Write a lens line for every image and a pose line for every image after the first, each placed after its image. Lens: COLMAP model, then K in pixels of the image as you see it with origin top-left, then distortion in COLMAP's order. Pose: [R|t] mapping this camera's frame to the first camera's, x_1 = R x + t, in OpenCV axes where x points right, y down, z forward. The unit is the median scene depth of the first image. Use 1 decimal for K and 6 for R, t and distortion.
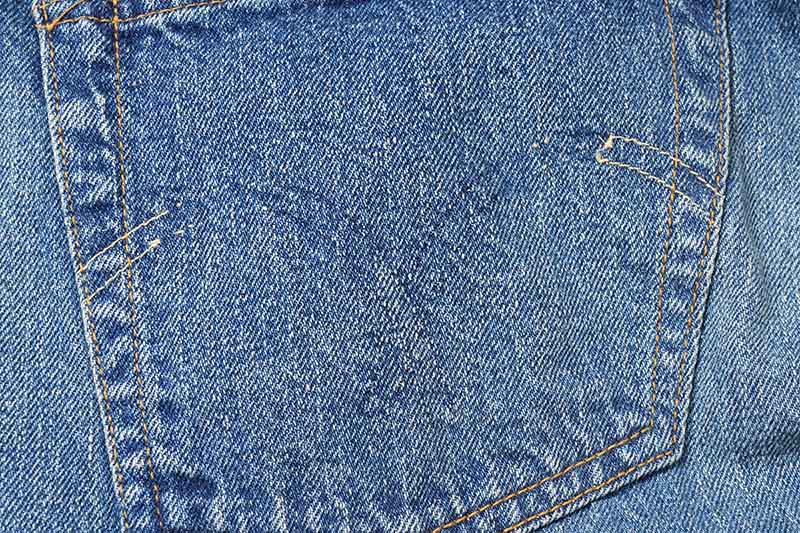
lens RADIAL K [[1367.7, 0, 400.0], [0, 1367.7, 266.5], [0, 0, 1]] dist [0.009697, -0.006120]
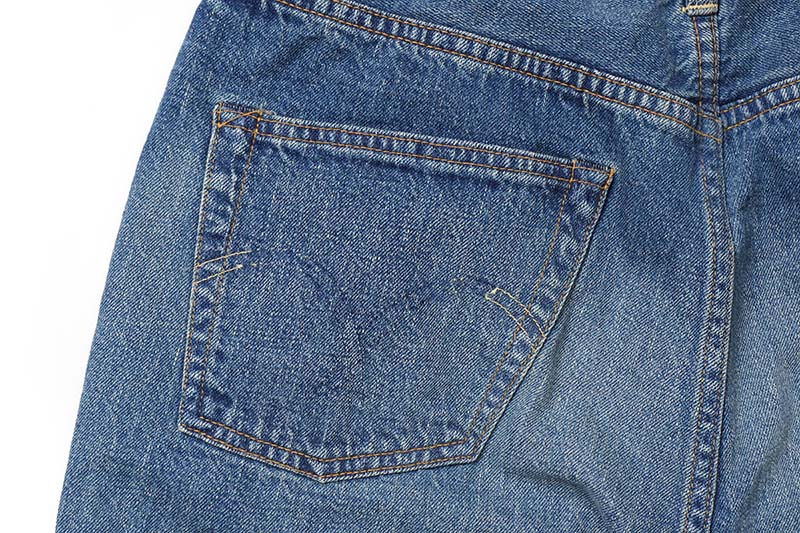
lens RADIAL K [[1559.1, 0, 400.0], [0, 1559.1, 266.5], [0, 0, 1]] dist [-0.031966, 0.102909]
pose [[0.946234, 0.323241, -0.012540, 0.051386], [-0.312296, 0.922928, 0.225111, -0.551313], [0.084338, -0.209091, 0.974253, -1.017612]]
